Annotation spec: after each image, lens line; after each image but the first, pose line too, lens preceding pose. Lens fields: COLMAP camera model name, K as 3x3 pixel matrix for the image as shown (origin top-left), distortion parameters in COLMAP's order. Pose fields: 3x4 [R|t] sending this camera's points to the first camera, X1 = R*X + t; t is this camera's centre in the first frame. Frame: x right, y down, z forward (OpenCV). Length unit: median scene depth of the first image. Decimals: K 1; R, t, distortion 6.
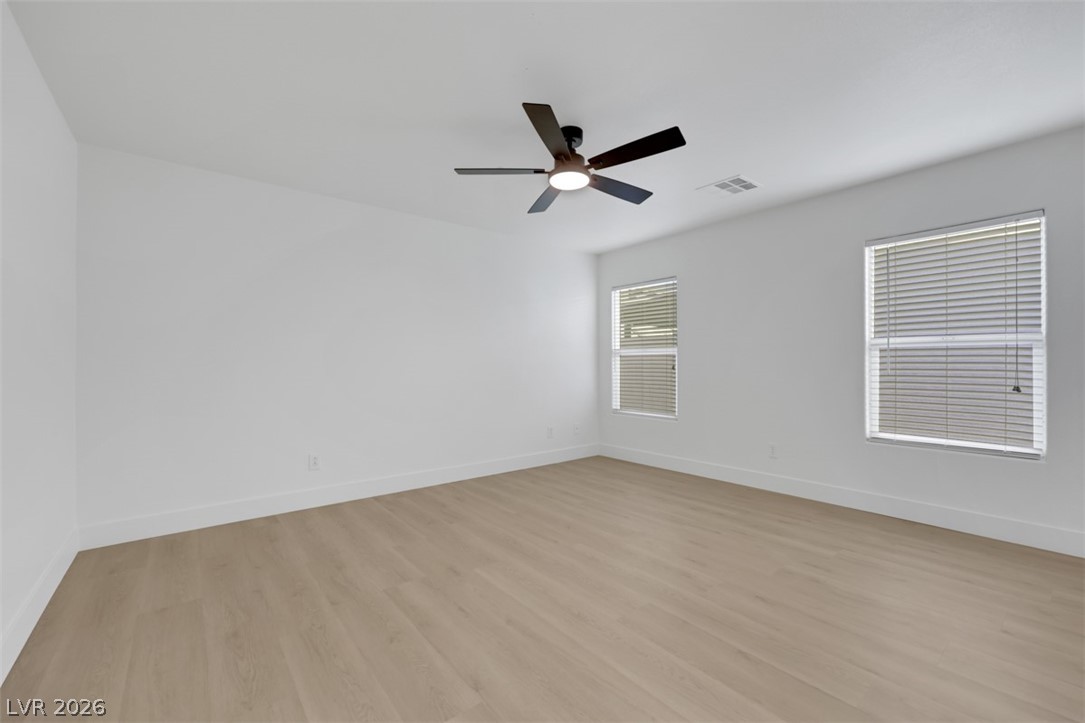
lens RADIAL K [[438.4, 0, 544.1], [0, 438.4, 374.4], [0, 0, 1]] dist [0.001298, 0.000038]
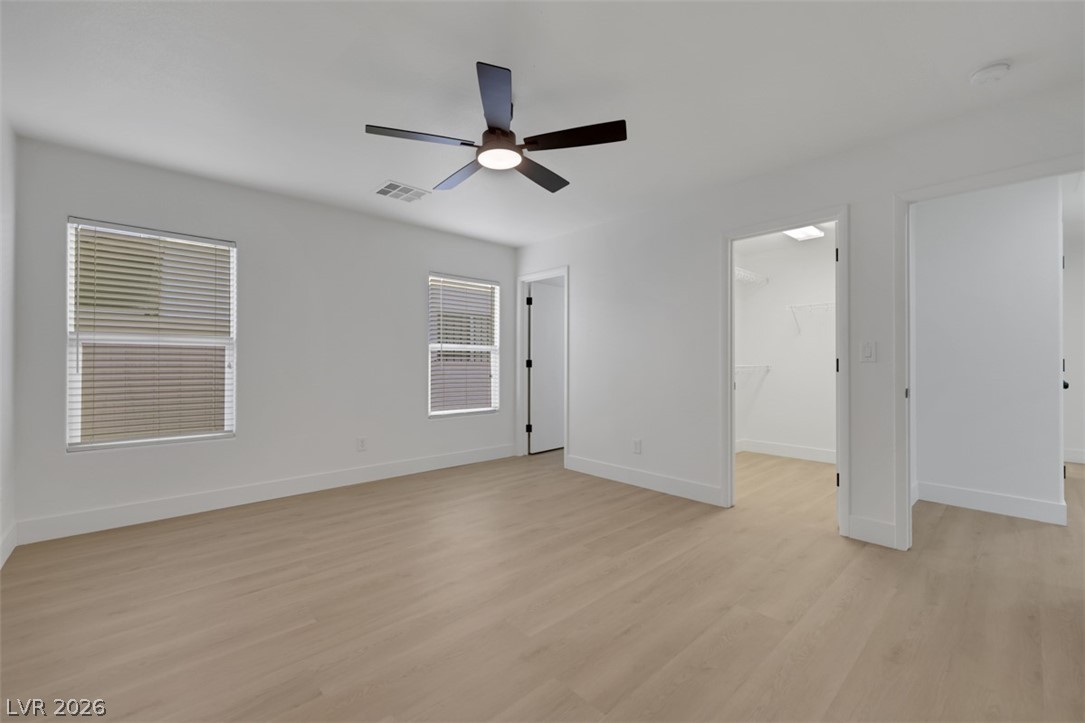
lens RADIAL K [[440.6, 0, 541.8], [0, 440.6, 359.6], [0, 0, 1]] dist [-0.000075, -0.000089]
pose [[-0.045070, 0.009424, 0.998939, -0.717446], [0.021351, 0.999736, -0.008468, -0.012578], [-0.998756, 0.020947, -0.045259, 0.792191]]
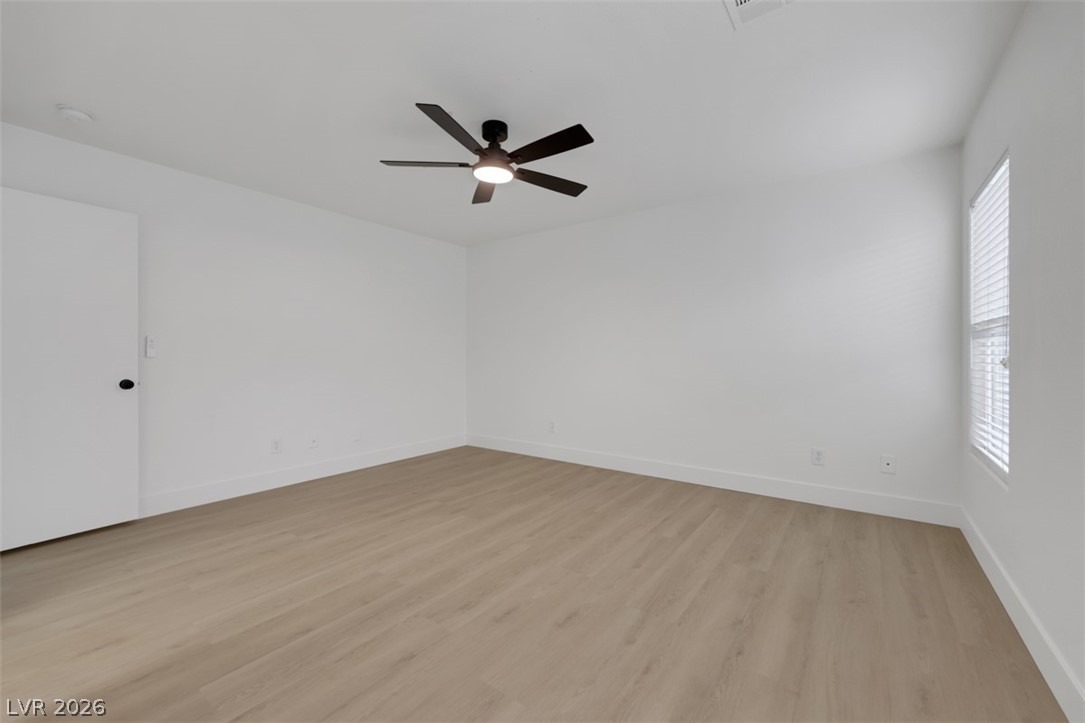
lens RADIAL K [[439.0, 0, 554.6], [0, 439.0, 360.8], [0, 0, 1]] dist [0.000359, 0.000158]
pose [[0.266650, 0.010052, -0.963741, 0.909465], [-0.018179, 0.999820, 0.005398, -0.017146], [0.963622, 0.016080, 0.266785, 0.718624]]
